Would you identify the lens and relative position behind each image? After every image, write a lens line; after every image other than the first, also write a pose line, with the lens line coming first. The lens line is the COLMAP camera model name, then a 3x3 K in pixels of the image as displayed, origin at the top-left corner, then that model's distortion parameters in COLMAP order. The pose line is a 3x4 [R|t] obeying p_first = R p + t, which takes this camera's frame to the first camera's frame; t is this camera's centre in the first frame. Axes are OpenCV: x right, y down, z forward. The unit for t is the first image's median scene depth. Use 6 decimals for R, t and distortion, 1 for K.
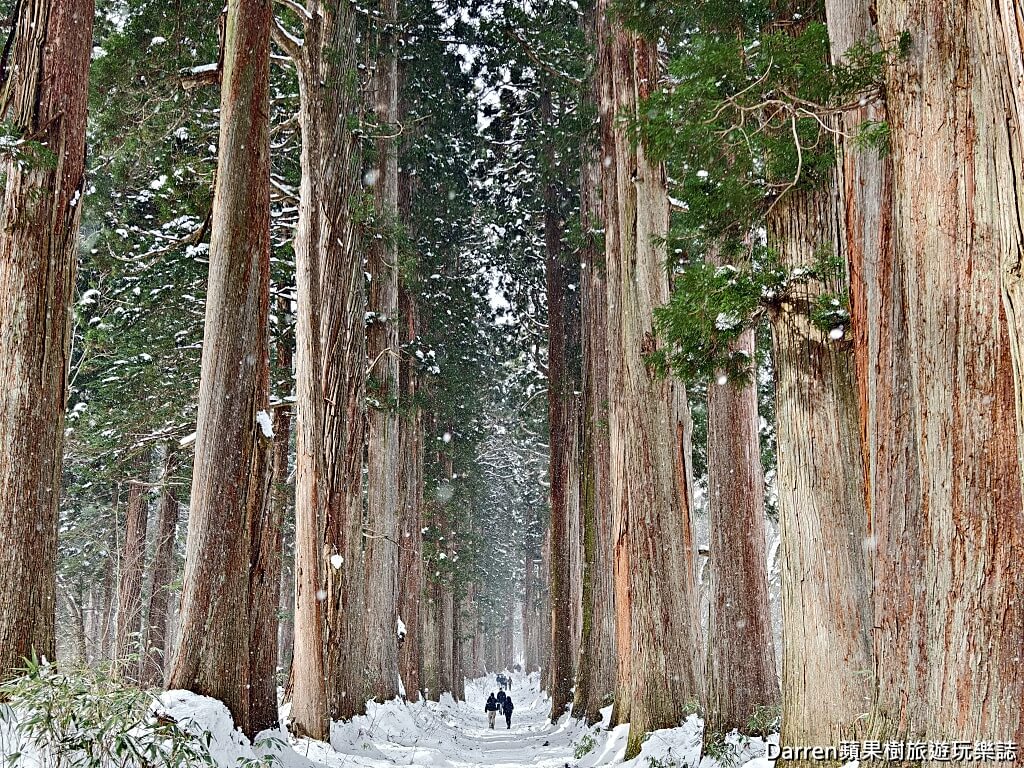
lens RADIAL K [[859.7, 0, 512.0], [0, 859.7, 384.0], [0, 0, 1]] dist [0.005121, -0.000400]
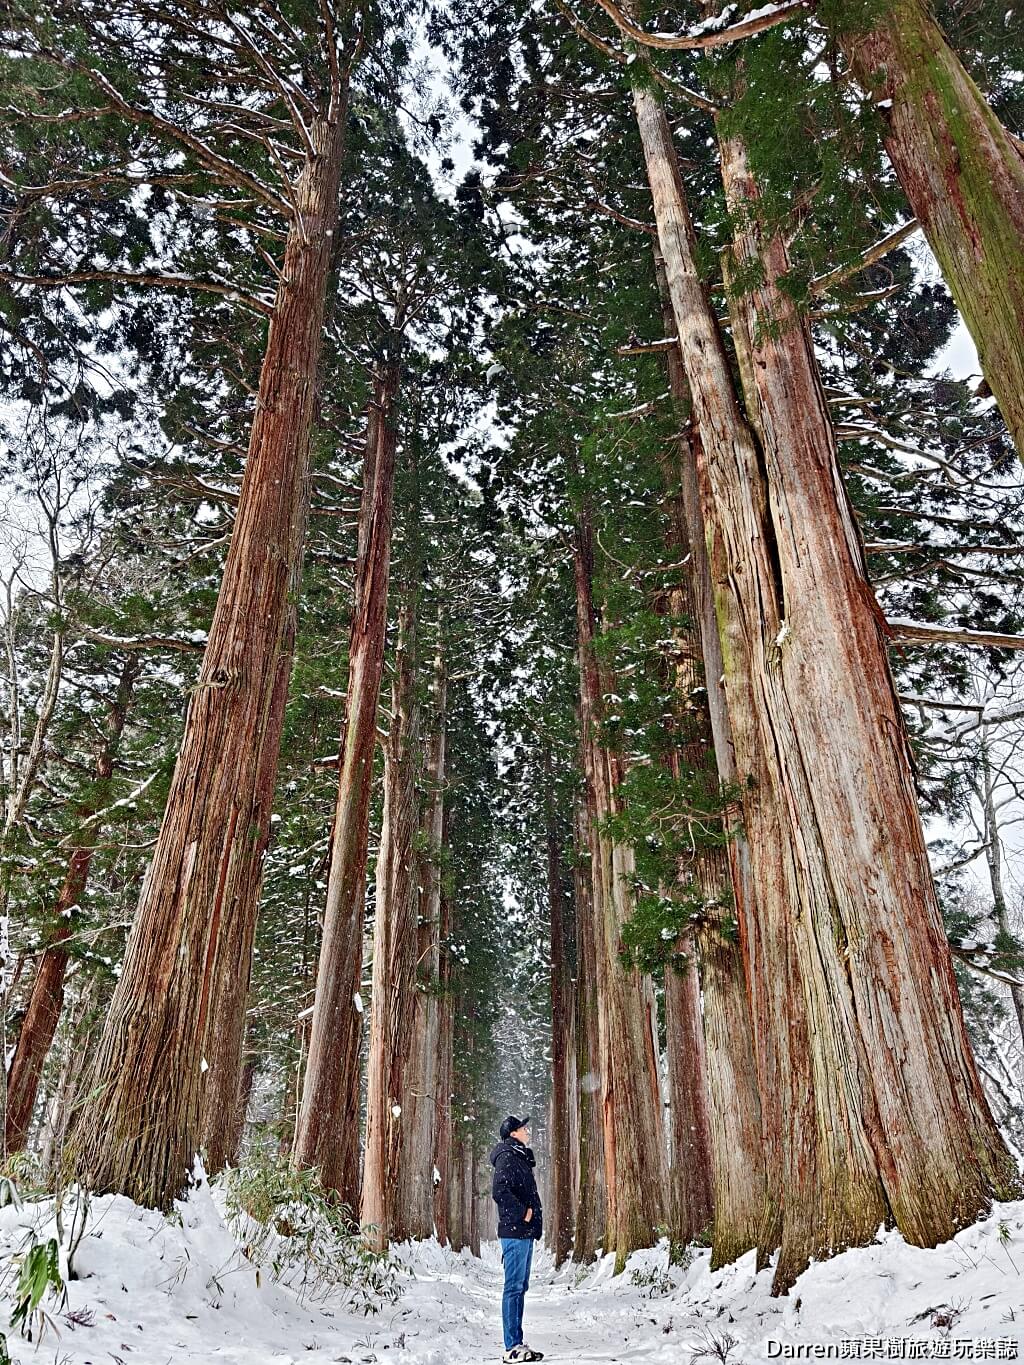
lens RADIAL K [[925.4, 0, 512.0], [0, 925.4, 682.5], [0, 0, 1]] dist [0.091463, -0.185660]
pose [[0.999910, 0.009470, 0.009549, -0.035123], [-0.006288, 0.956854, -0.290500, -0.010044], [-0.011888, 0.290414, 0.956827, -0.482761]]
